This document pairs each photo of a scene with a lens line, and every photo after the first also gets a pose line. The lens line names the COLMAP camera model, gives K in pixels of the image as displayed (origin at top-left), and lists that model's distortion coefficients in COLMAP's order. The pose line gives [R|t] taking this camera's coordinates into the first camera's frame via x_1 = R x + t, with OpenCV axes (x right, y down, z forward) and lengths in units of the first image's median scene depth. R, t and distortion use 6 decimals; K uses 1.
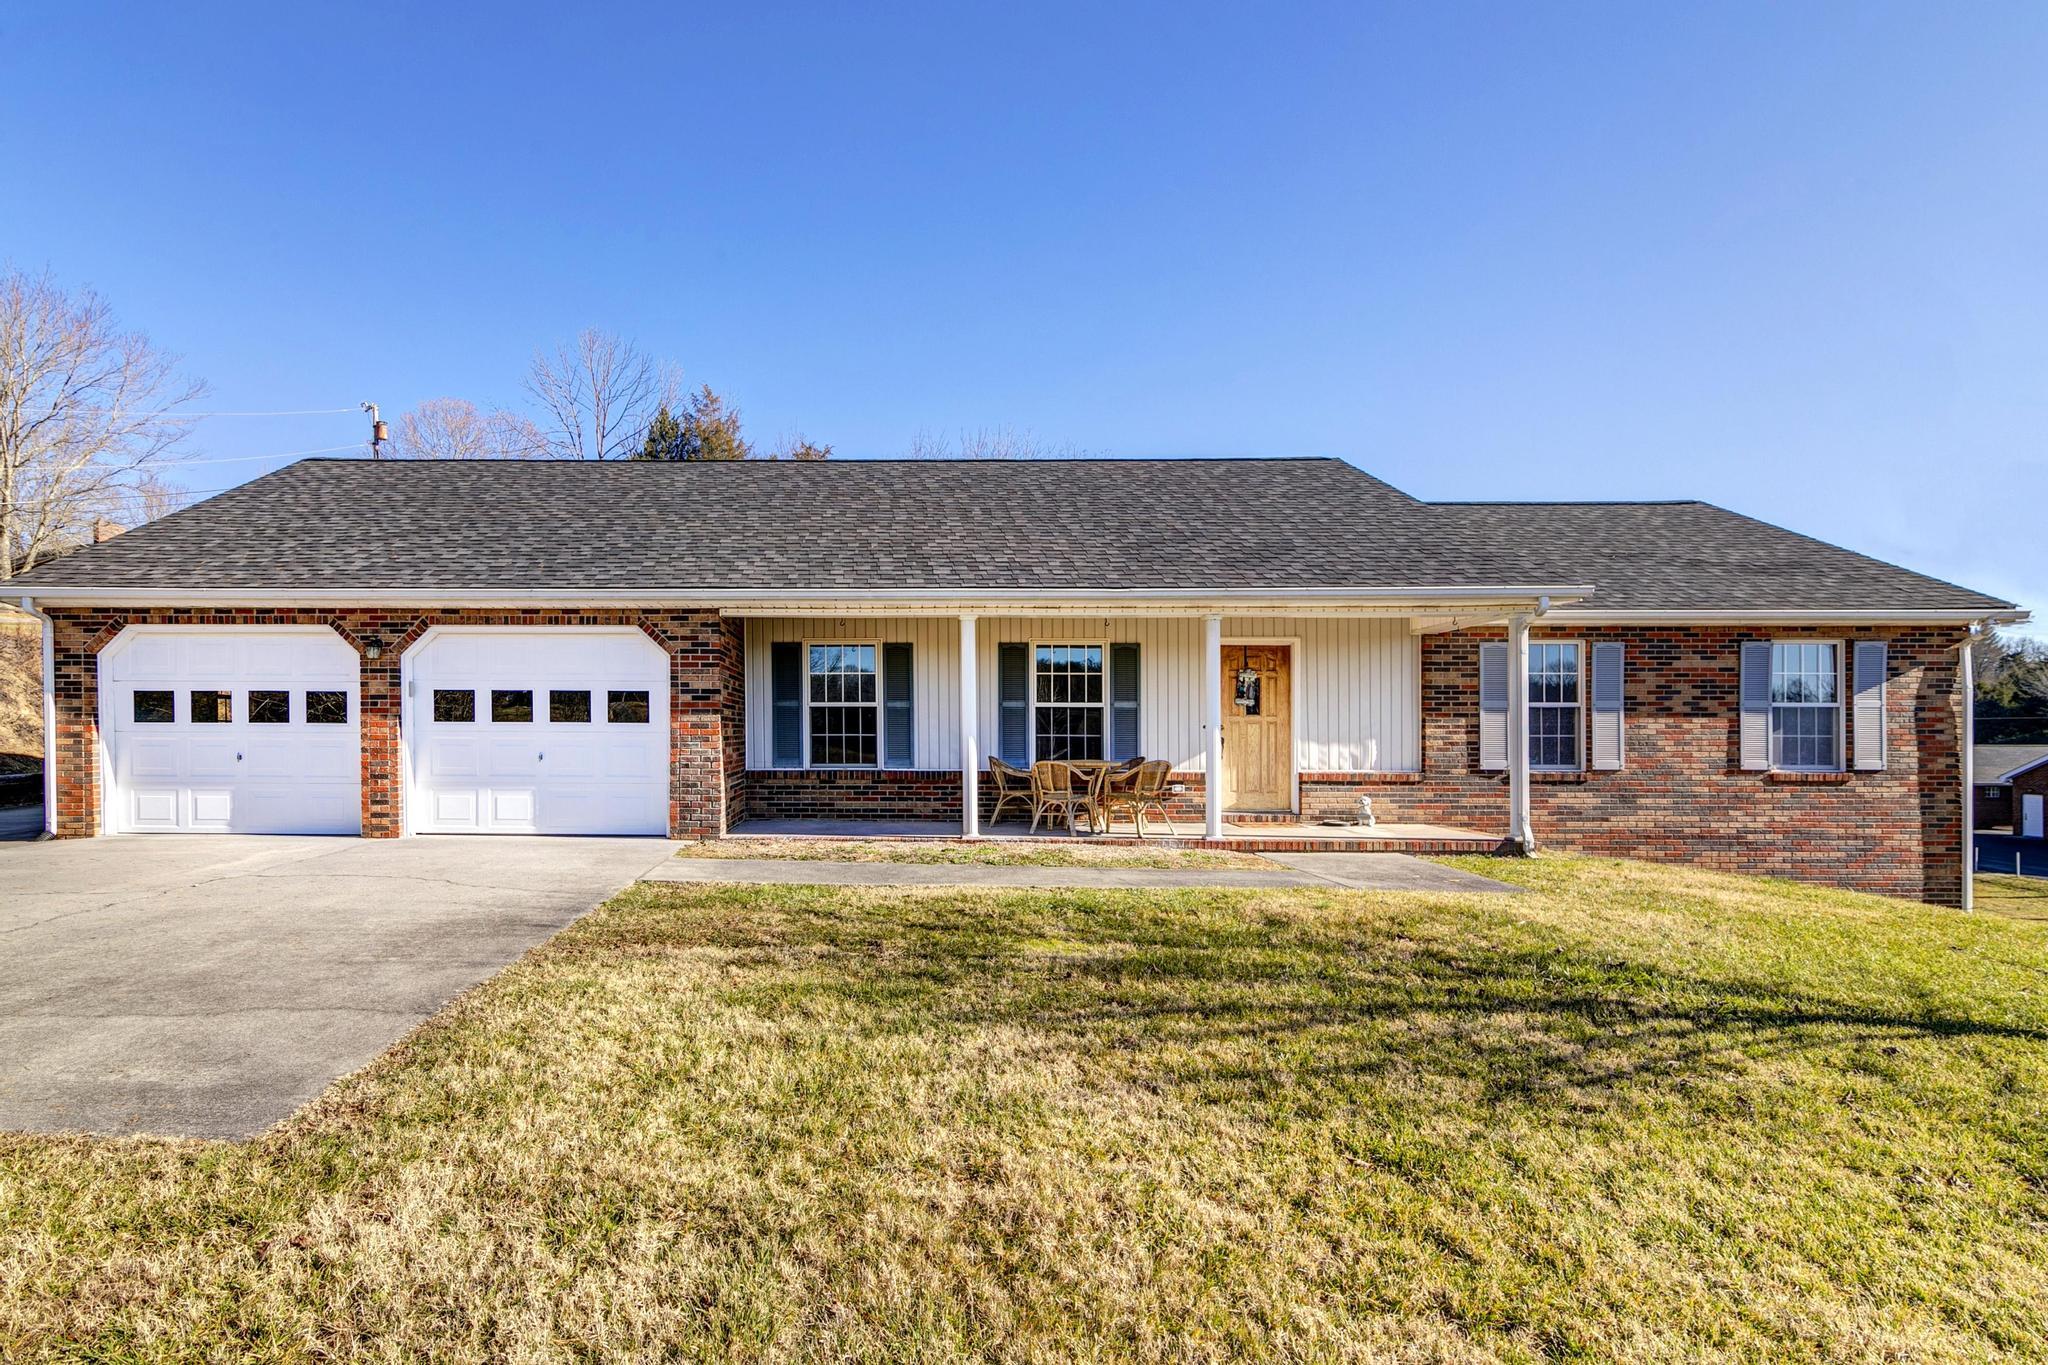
lens RADIAL K [[928.5, 0, 1024.0], [0, 928.5, 691.8], [0, 0, 1]] dist [0.001812, -0.000963]
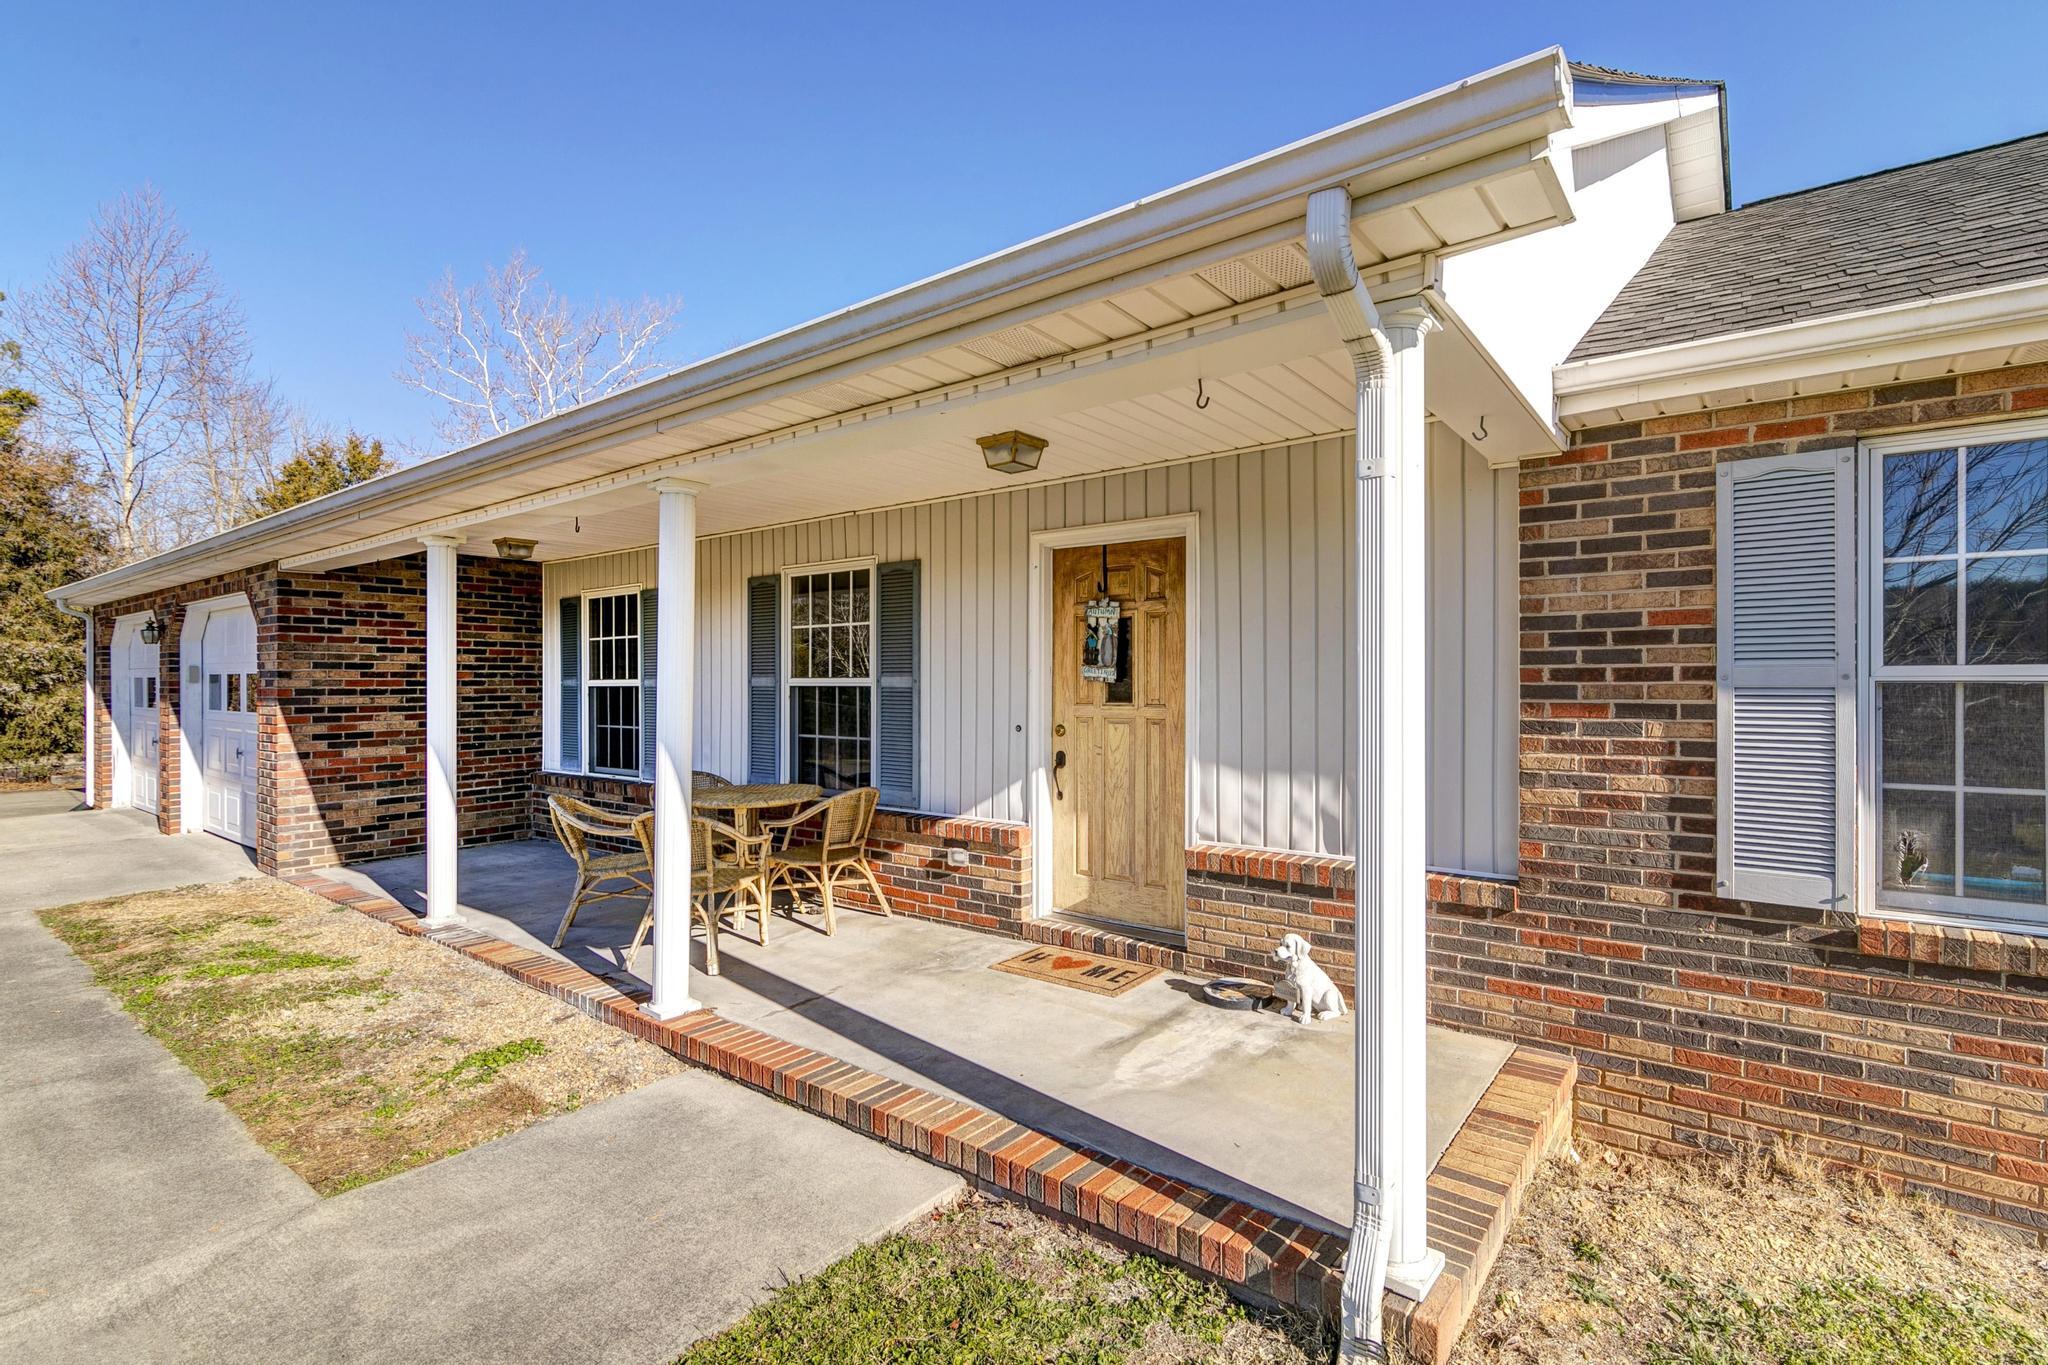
lens RADIAL K [[942.3, 0, 1025.7], [0, 942.3, 679.4], [0, 0, 1]] dist [0.001474, -0.000026]
pose [[0.827395, -0.005581, -0.561593, 0.465784], [0.009504, 0.999947, 0.004065, 0.011519], [0.561540, -0.008701, 0.827404, 0.615875]]
